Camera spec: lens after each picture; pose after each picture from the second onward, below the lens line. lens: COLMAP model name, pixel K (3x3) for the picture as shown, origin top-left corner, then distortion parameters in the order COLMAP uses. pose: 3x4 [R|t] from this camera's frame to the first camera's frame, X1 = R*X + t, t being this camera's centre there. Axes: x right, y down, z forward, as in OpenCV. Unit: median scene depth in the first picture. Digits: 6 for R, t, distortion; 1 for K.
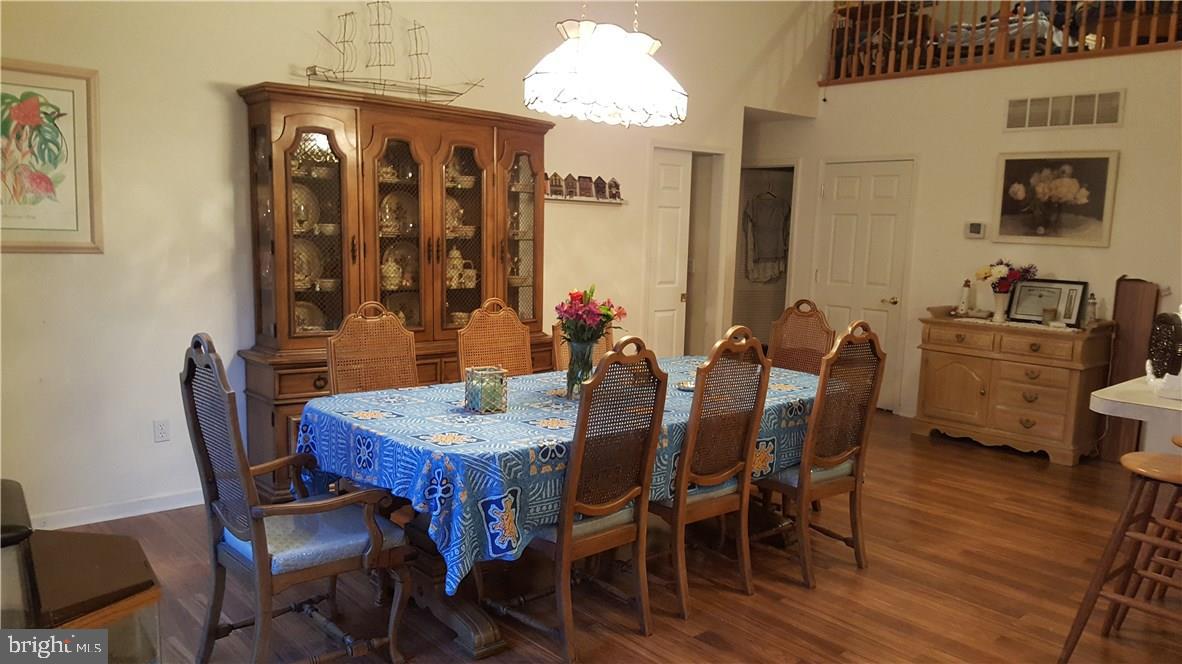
lens RADIAL K [[901.7, 0, 595.7], [0, 901.7, 335.6], [0, 0, 1]] dist [0.134683, -0.251123]
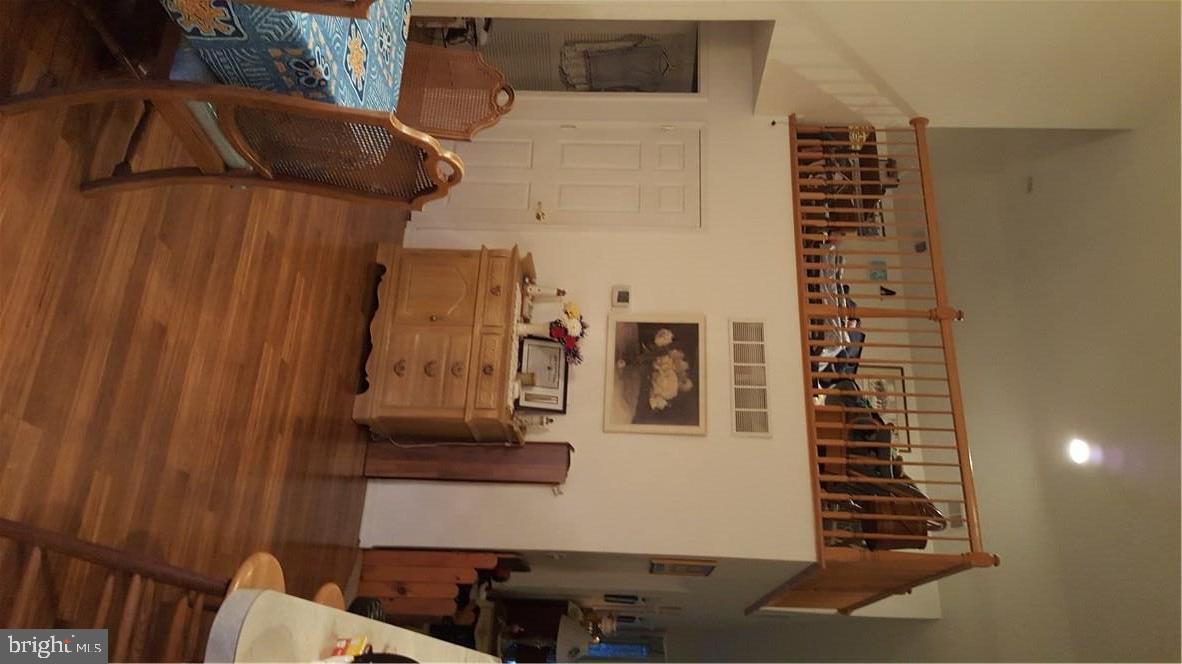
lens RADIAL K [[901.7, 0, 595.7], [0, 901.7, 335.6], [0, 0, 1]] dist [0.134683, -0.251123]
pose [[0.030095, 0.899927, 0.435000, 0.067848], [-0.996169, 0.062751, -0.060901, -0.036268], [-0.082103, -0.431501, 0.898369, 0.206825]]
